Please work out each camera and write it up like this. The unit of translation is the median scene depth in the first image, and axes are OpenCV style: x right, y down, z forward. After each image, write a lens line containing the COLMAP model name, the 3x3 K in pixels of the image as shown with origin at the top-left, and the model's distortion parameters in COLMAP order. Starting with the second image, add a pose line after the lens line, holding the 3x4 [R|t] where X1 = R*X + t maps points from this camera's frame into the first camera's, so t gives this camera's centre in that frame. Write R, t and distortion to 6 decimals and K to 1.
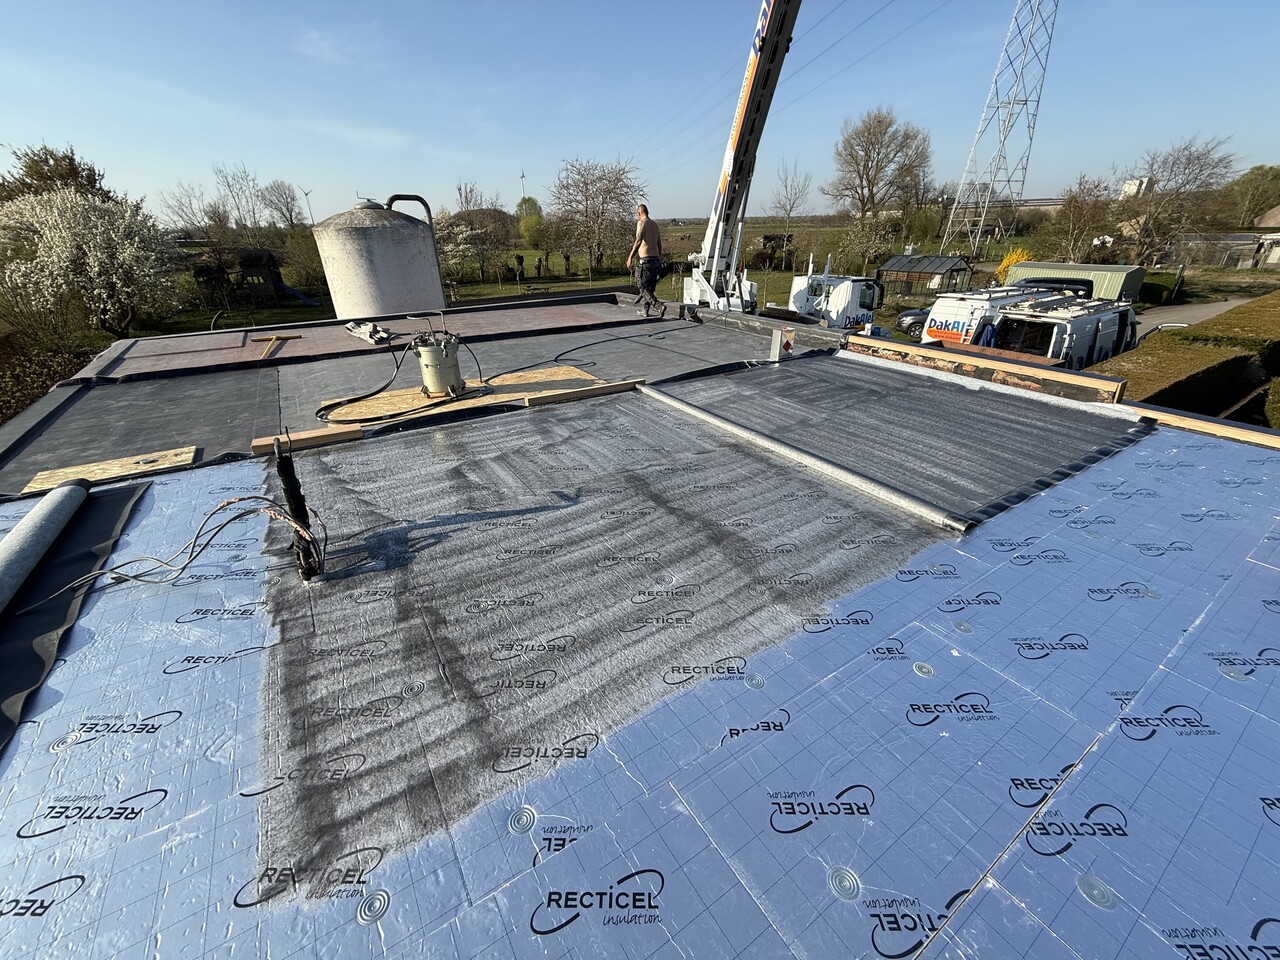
lens RADIAL K [[512.1, 0, 640.0], [0, 512.1, 480.0], [0, 0, 1]] dist [-0.002274, -0.000616]
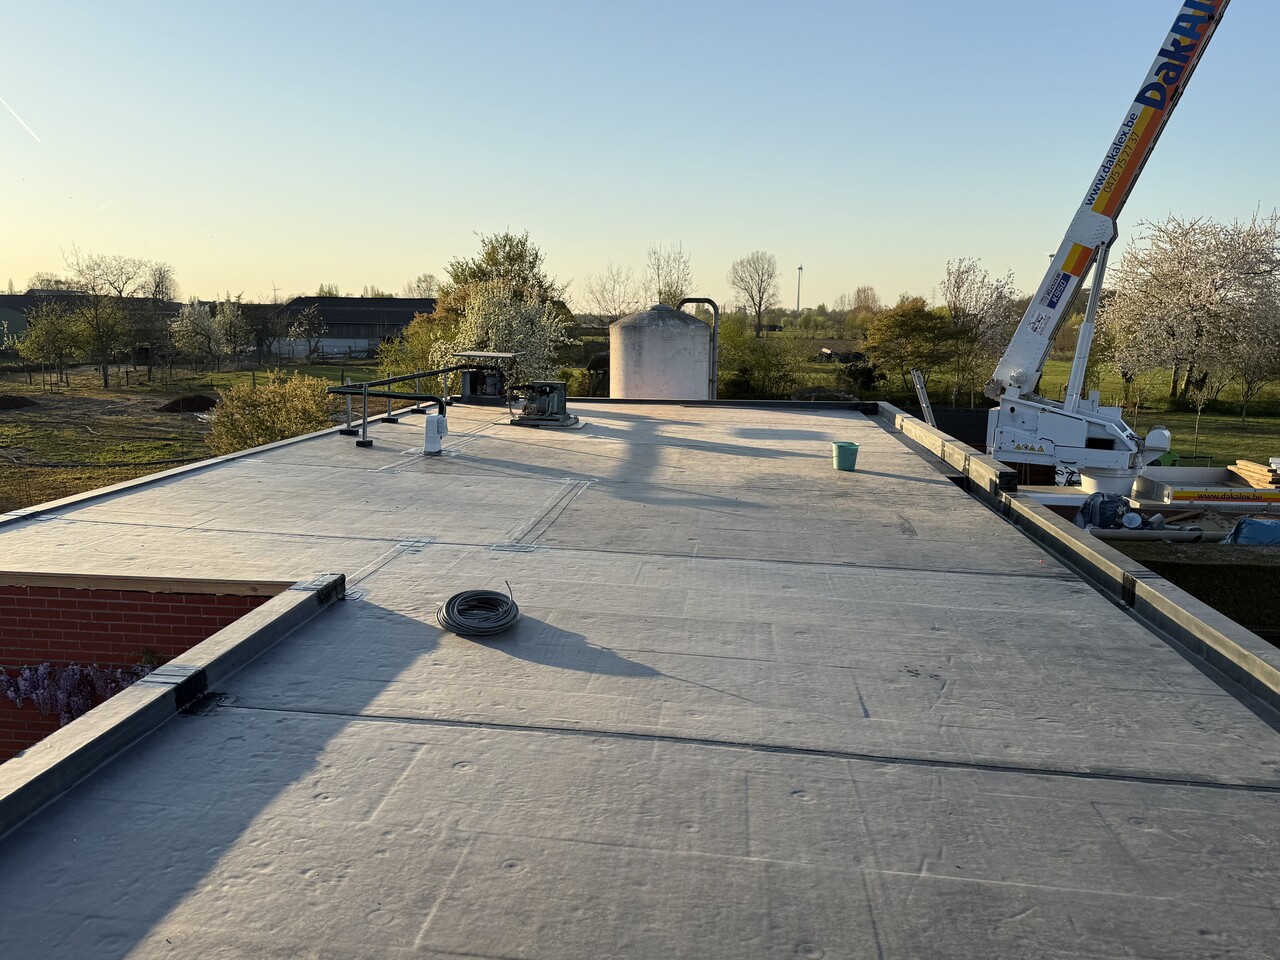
lens RADIAL K [[1011.6, 0, 640.0], [0, 1011.6, 480.0], [0, 0, 1]] dist [0.014748, -0.002781]
pose [[0.784052, 0.123760, -0.608231, 0.177684], [-0.299632, 0.933647, -0.196273, 0.054930], [0.543583, 0.336134, 0.769111, -0.126497]]
